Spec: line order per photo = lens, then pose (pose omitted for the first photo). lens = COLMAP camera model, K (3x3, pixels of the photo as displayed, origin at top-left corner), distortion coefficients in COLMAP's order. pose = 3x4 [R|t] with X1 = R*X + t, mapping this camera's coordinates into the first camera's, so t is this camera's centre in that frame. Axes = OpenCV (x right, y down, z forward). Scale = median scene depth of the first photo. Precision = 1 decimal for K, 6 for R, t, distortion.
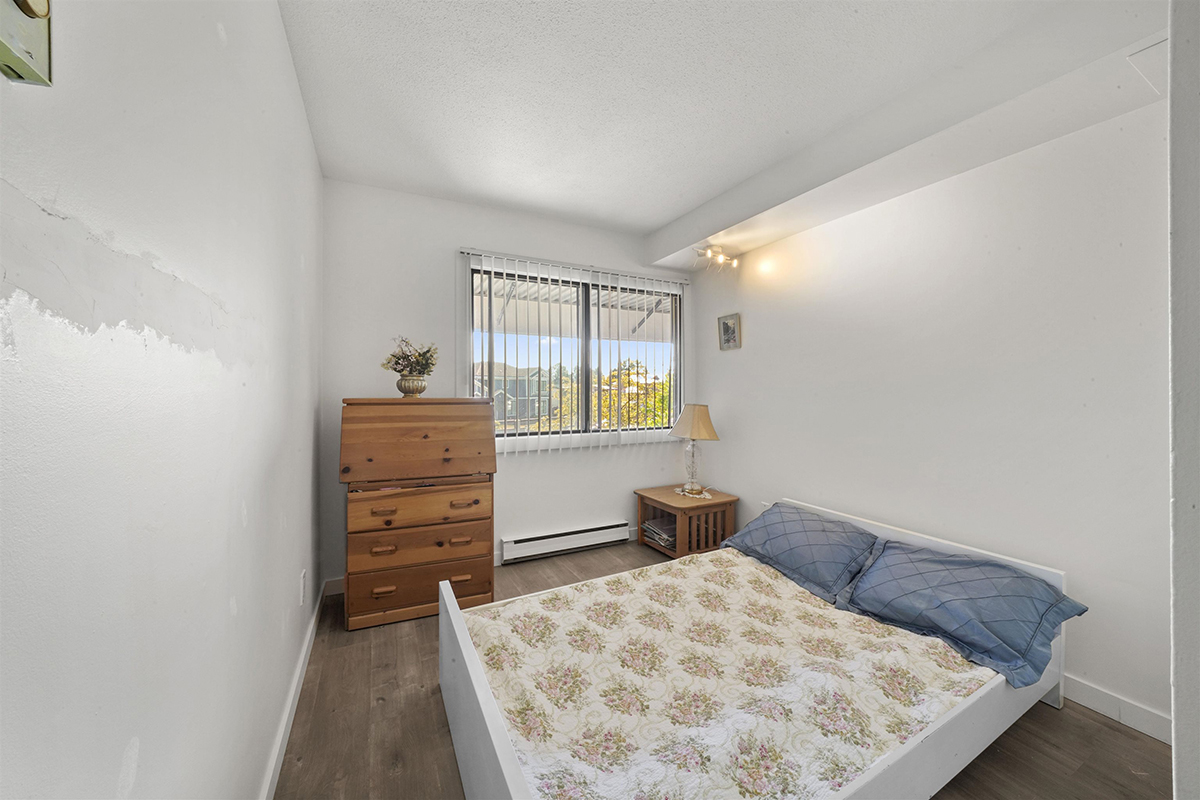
lens RADIAL K [[420.6, 0, 595.1], [0, 420.6, 399.7], [0, 0, 1]] dist [-0.013600, 0.000519]
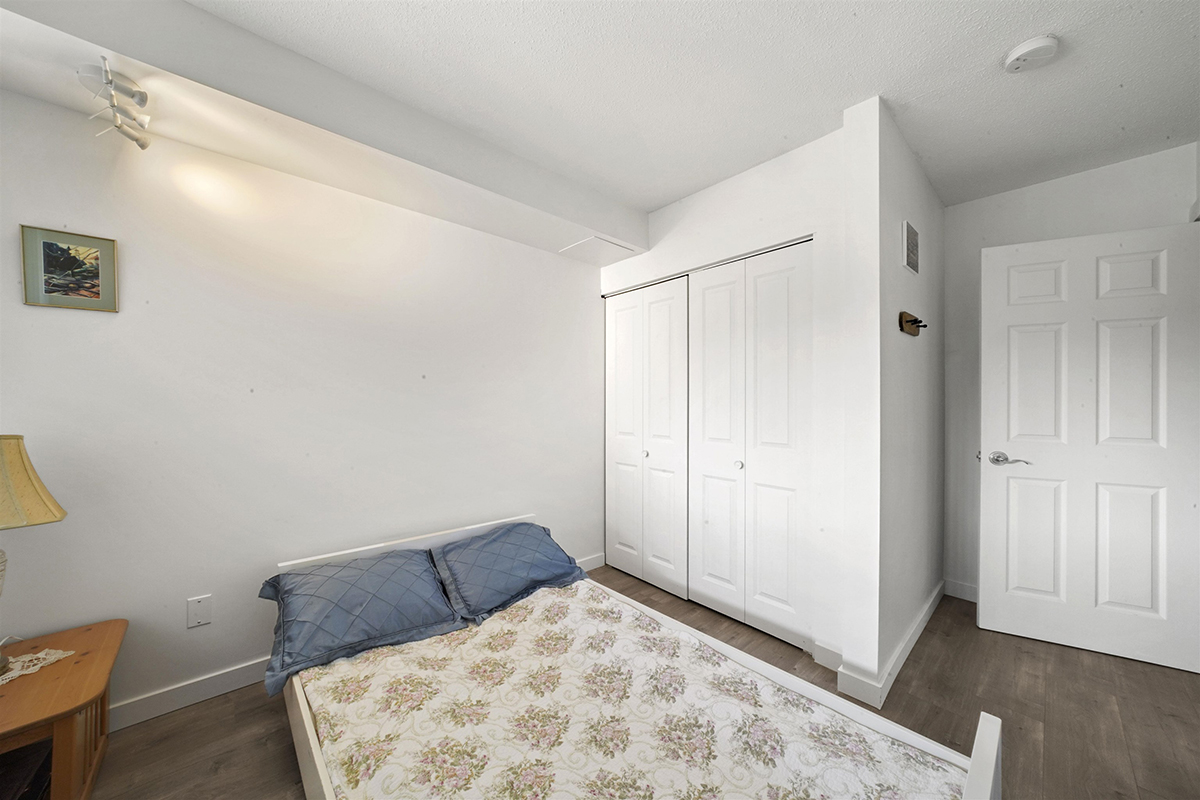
lens RADIAL K [[420.6, 0, 588.5], [0, 420.6, 405.0], [0, 0, 1]] dist [-0.013600, 0.000519]
pose [[-0.242130, -0.008403, 0.970207, -0.419902], [0.017642, 0.999759, 0.013062, -0.020619], [-0.970083, 0.020279, -0.241923, 0.968654]]
